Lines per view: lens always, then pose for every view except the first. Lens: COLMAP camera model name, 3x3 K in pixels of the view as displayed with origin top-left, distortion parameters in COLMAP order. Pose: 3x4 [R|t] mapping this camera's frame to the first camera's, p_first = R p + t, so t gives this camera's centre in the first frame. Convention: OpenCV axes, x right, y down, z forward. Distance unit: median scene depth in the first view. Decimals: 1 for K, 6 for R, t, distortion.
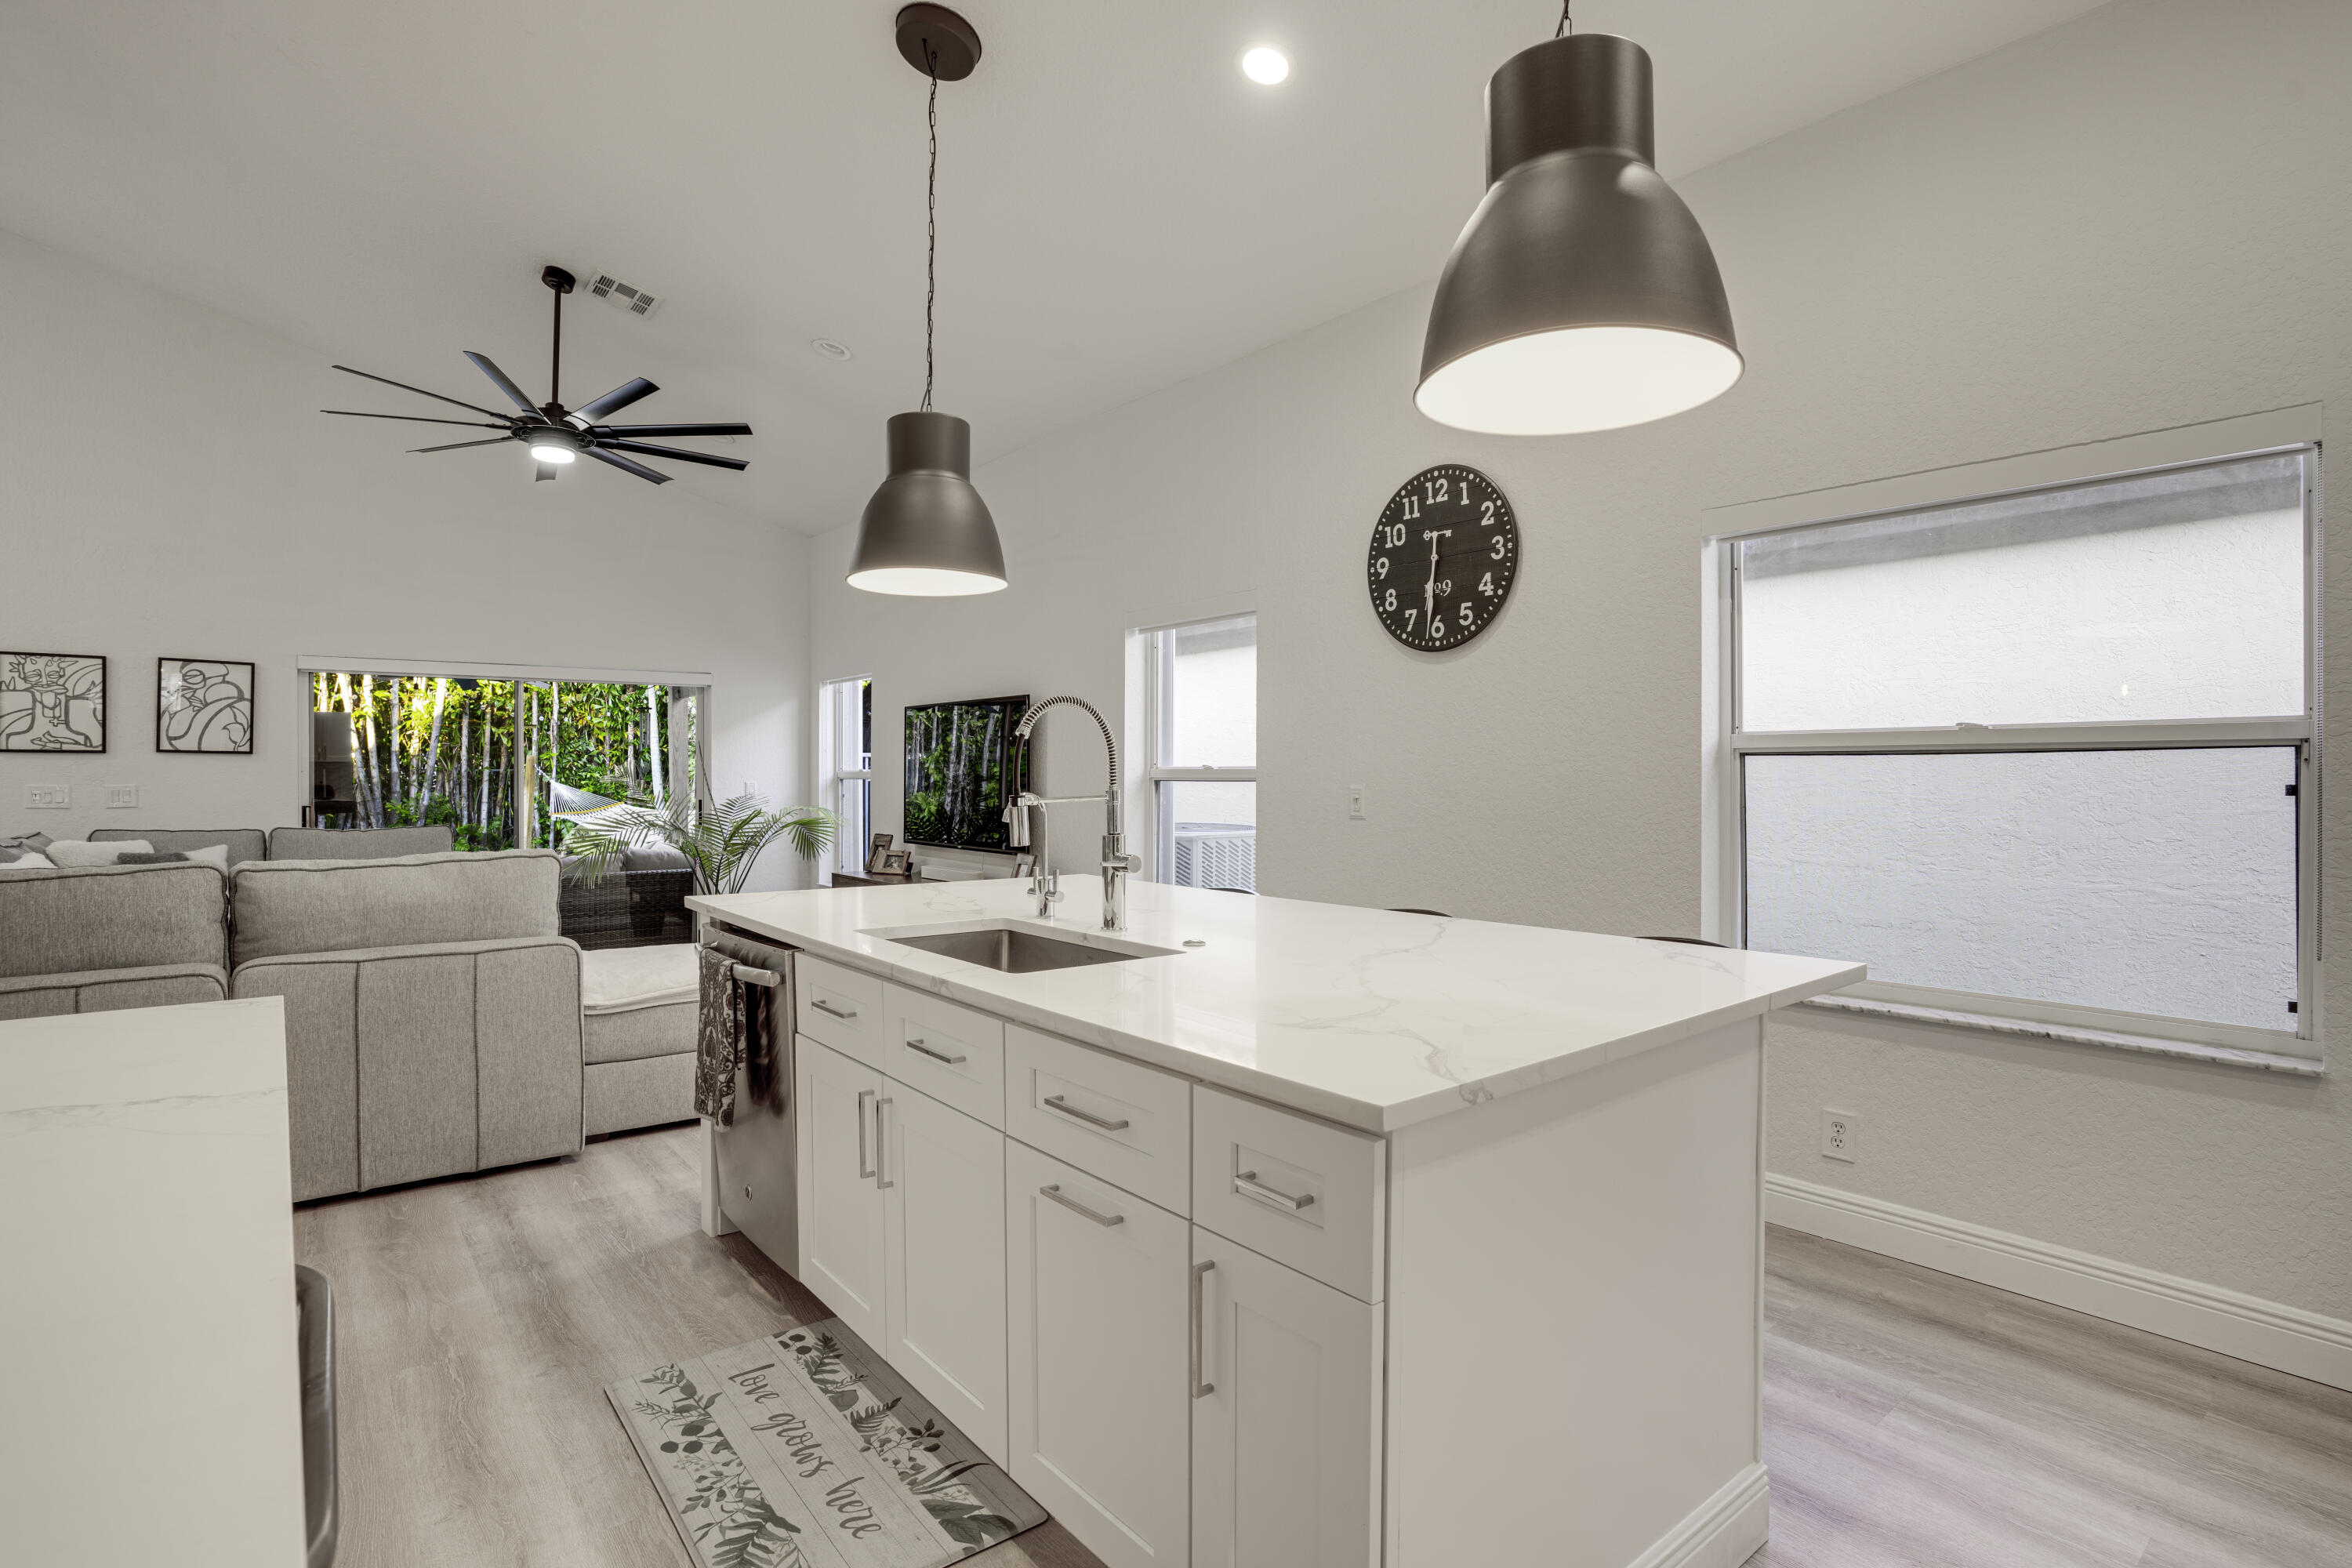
lens RADIAL K [[1142.6, 0, 1172.8], [0, 1142.6, 782.2], [0, 0, 1]] dist [-0.077896, 0.034294]
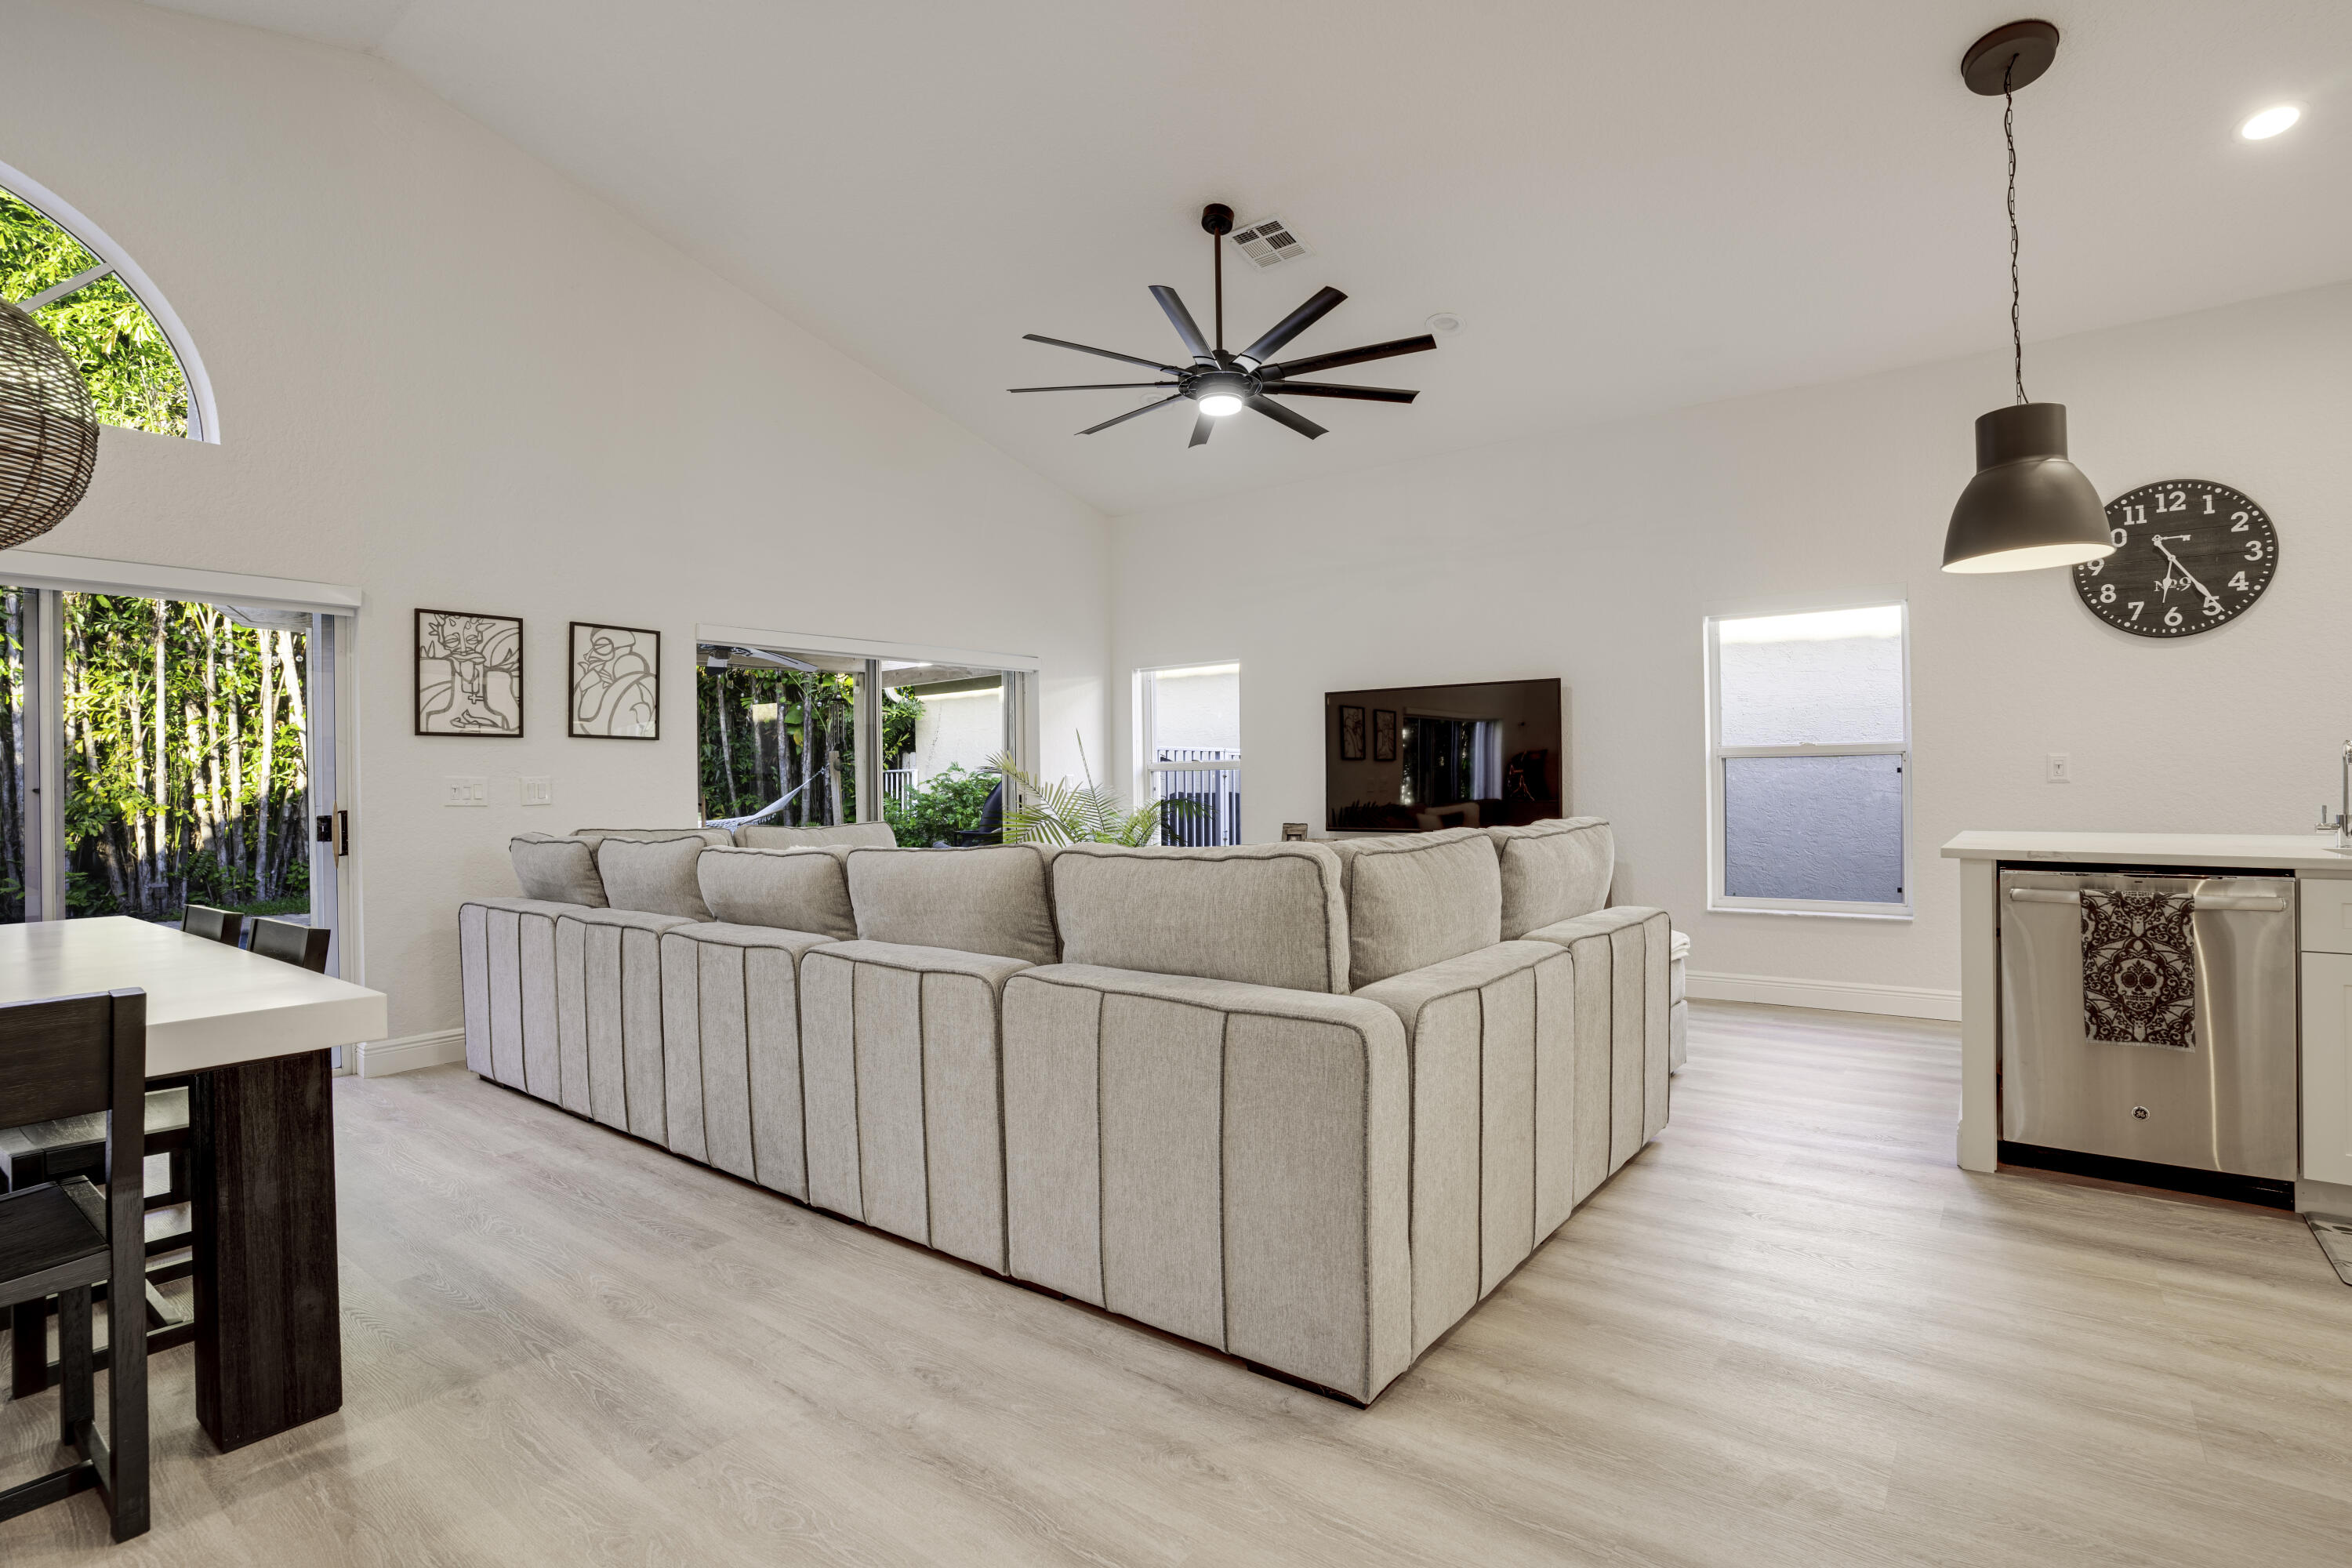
lens RADIAL K [[1142.6, 0, 1177.0], [0, 1142.6, 783.5], [0, 0, 1]] dist [-0.077896, 0.034294]
pose [[0.973222, -0.012864, 0.229505, -0.855533], [0.014689, 0.999873, -0.006244, 0.024207], [-0.229396, 0.009448, 0.973287, 0.104069]]
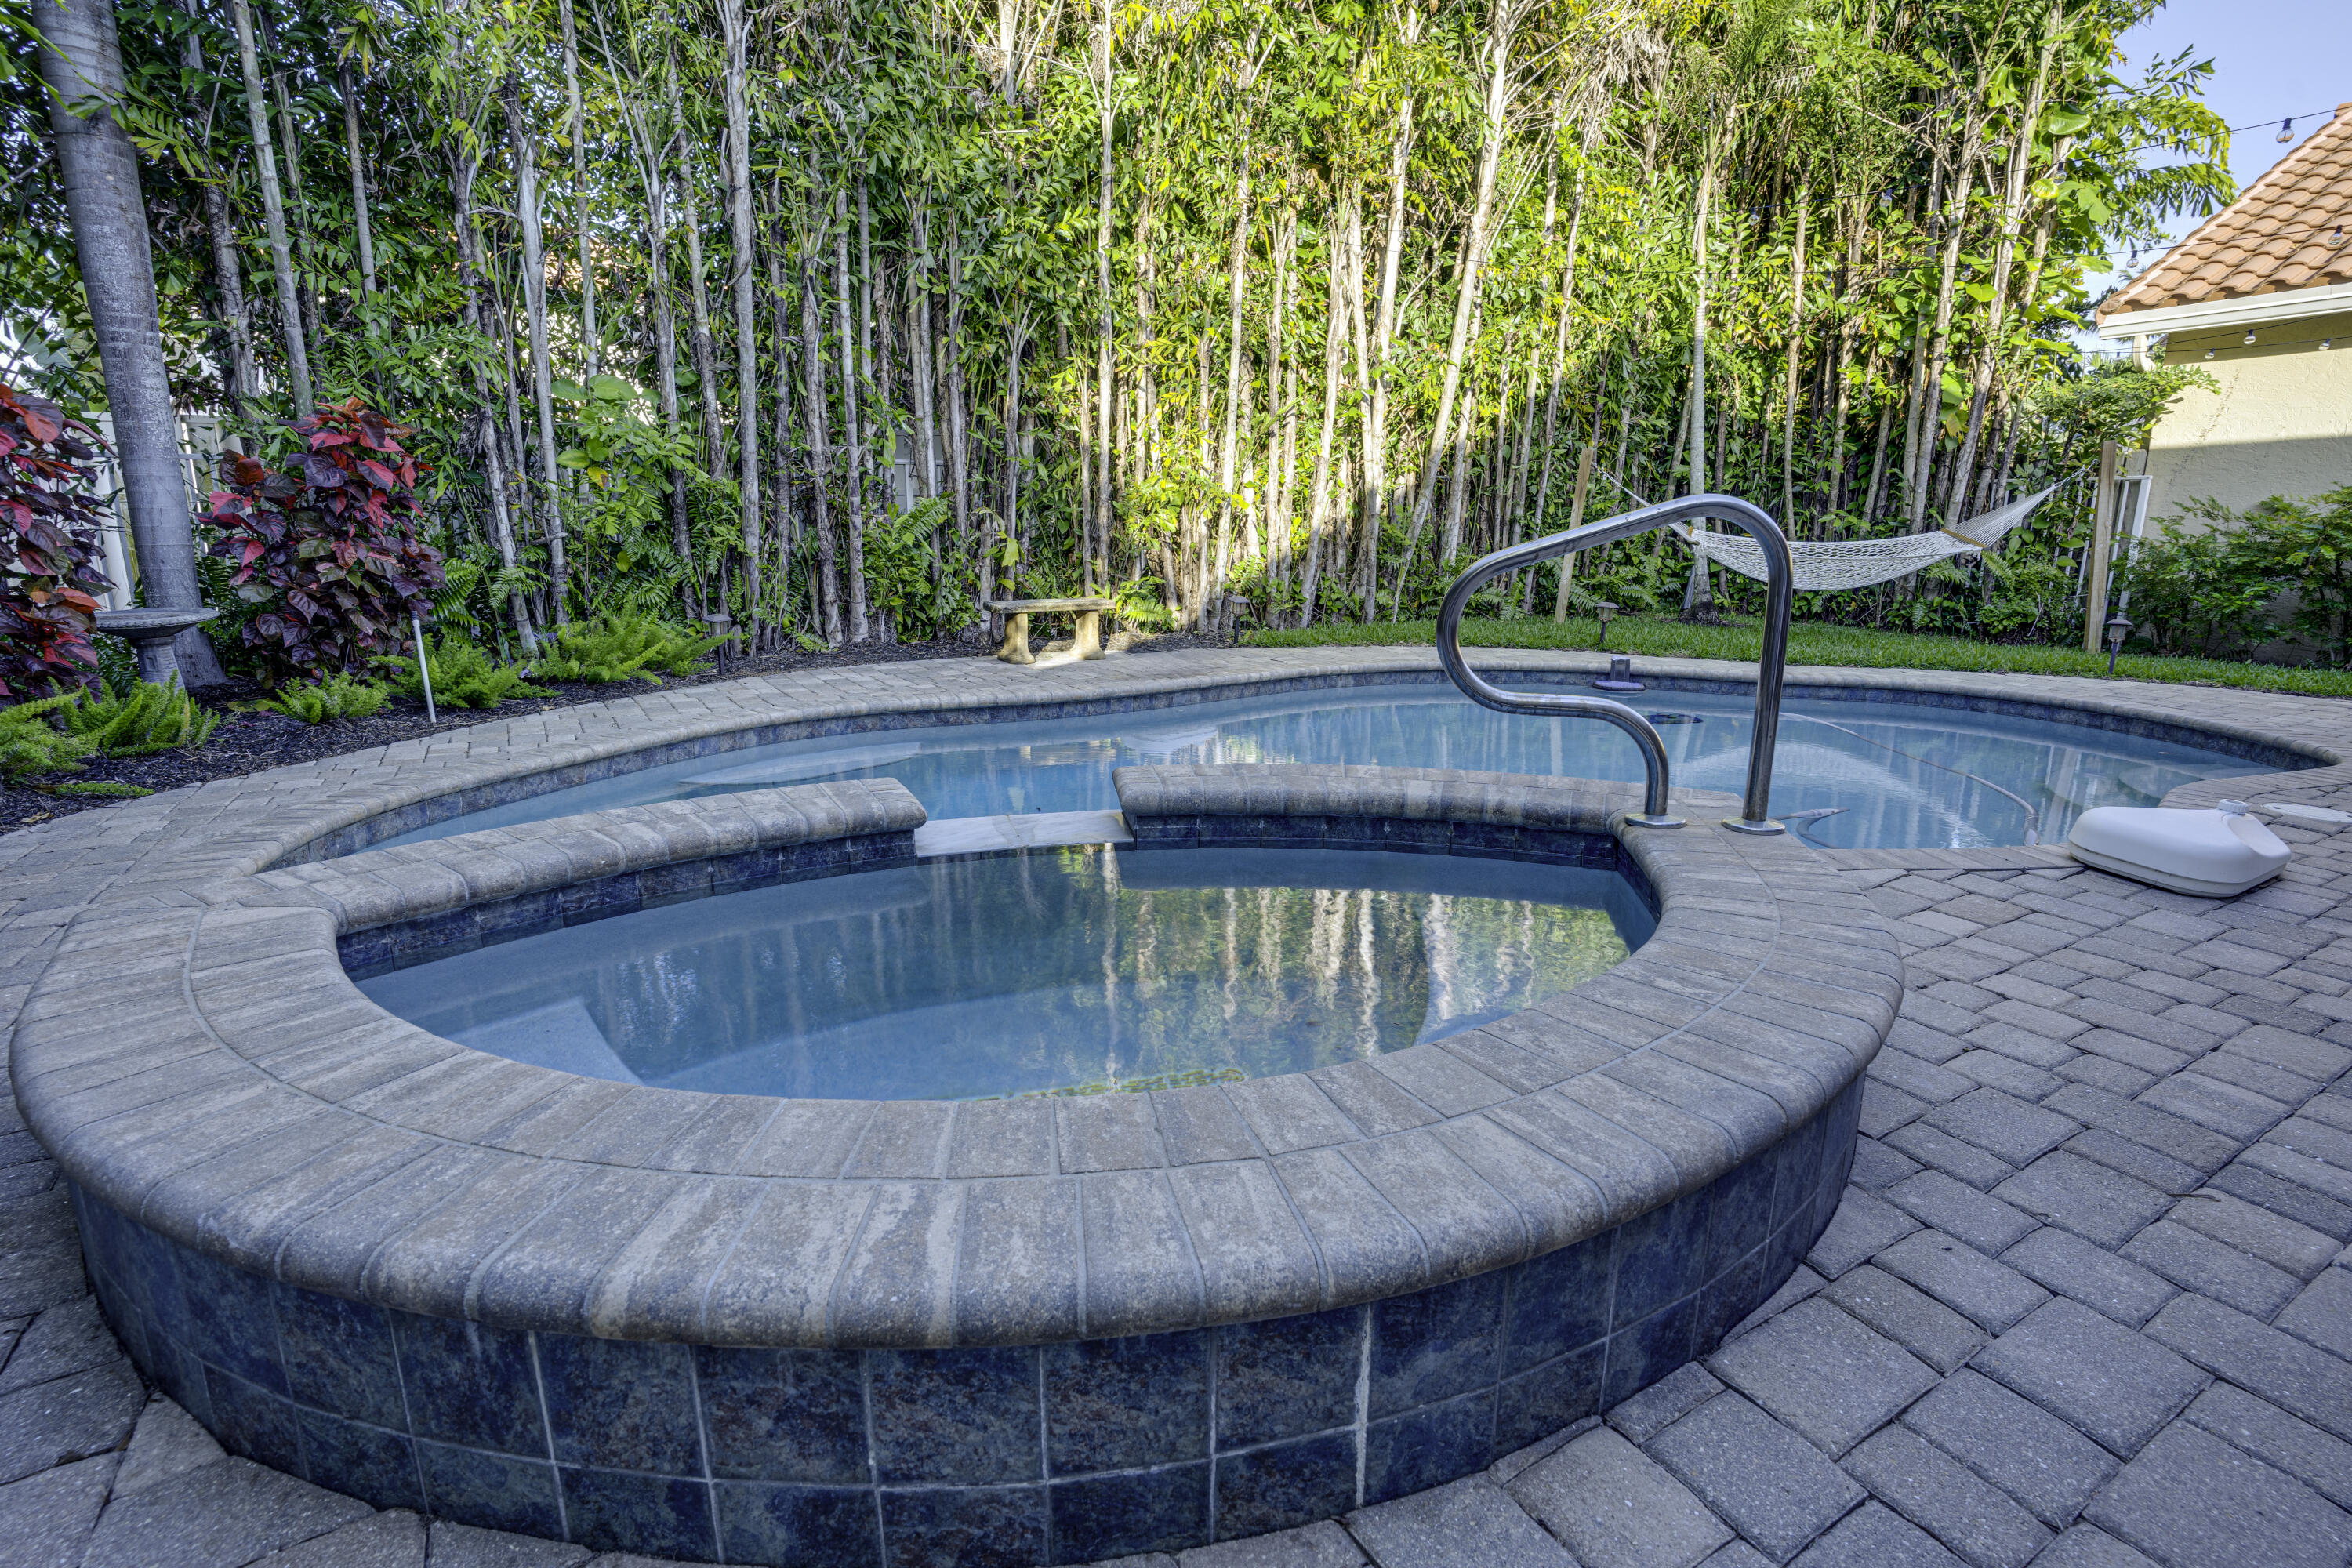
lens RADIAL K [[1142.6, 0, 1171.1], [0, 1142.6, 780.8], [0, 0, 1]] dist [-0.077896, 0.034294]
pose [[0.991033, 0.036364, -0.128574, -2.251792], [-0.007903, 0.976523, 0.215267, 0.081431], [0.133384, -0.212320, 0.968054, 0.968055]]
